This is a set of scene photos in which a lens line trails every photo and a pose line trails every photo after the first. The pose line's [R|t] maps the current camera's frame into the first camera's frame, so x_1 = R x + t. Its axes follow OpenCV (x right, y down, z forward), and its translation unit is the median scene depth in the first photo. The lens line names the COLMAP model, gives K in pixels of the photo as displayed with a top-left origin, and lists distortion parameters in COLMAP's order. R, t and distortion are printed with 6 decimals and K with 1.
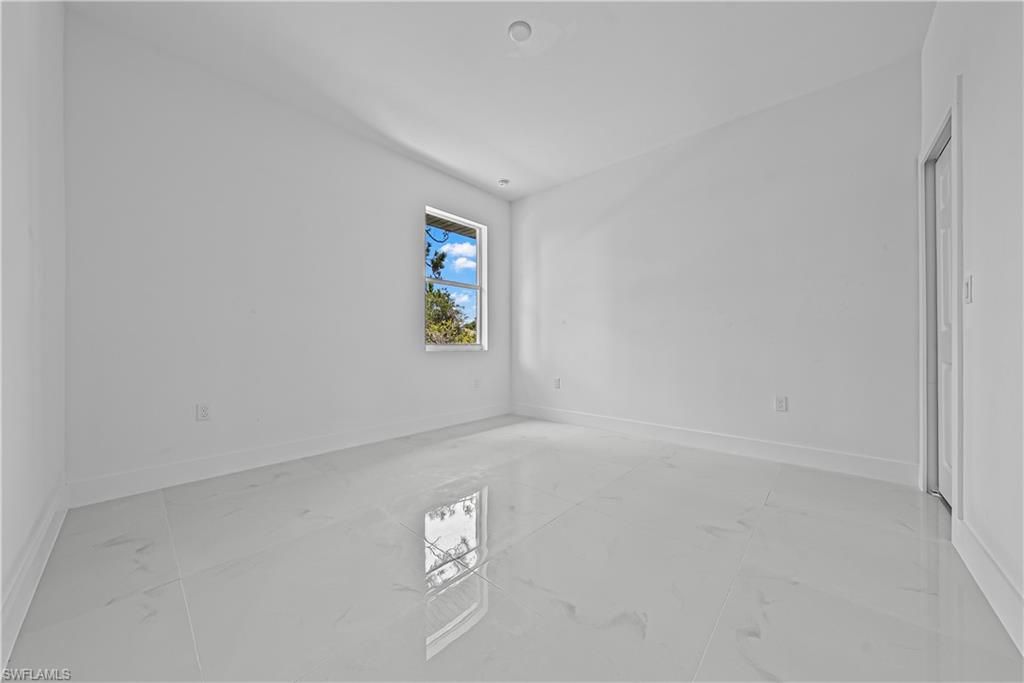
lens RADIAL K [[349.3, 0, 521.9], [0, 349.3, 334.4], [0, 0, 1]] dist [-0.002133, 0.000000]
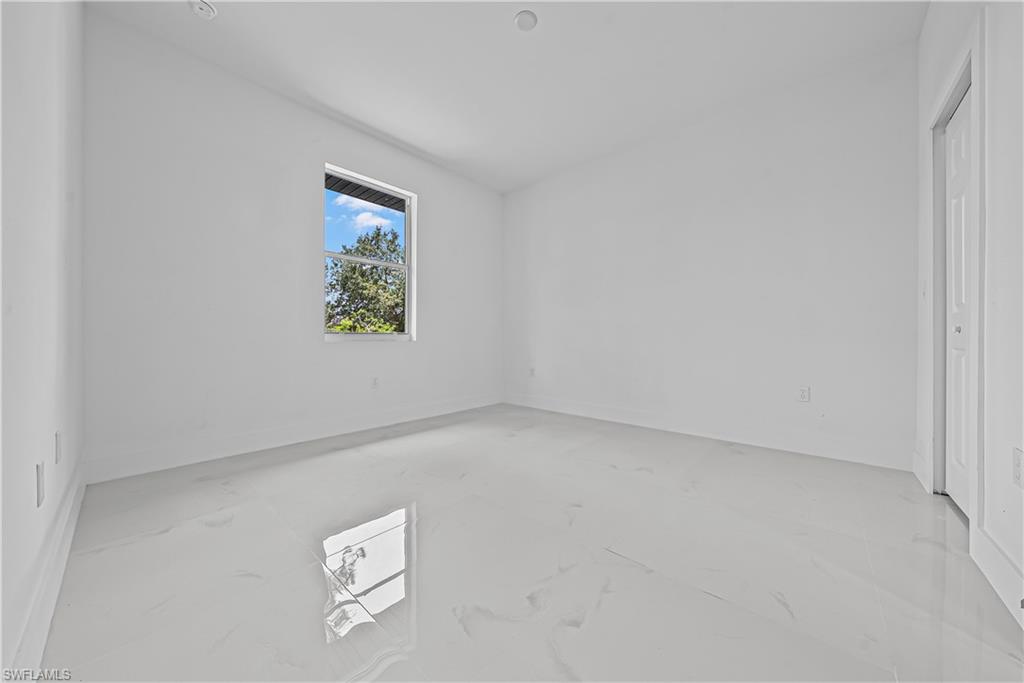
lens RADIAL K [[349.3, 0, 507.5], [0, 349.3, 332.3], [0, 0, 1]] dist [-0.002133, 0.000000]
pose [[0.999818, -0.011962, -0.014850, 0.126690], [0.012309, 0.999647, 0.023543, 0.008613], [0.014563, -0.023721, 0.999613, 0.143585]]
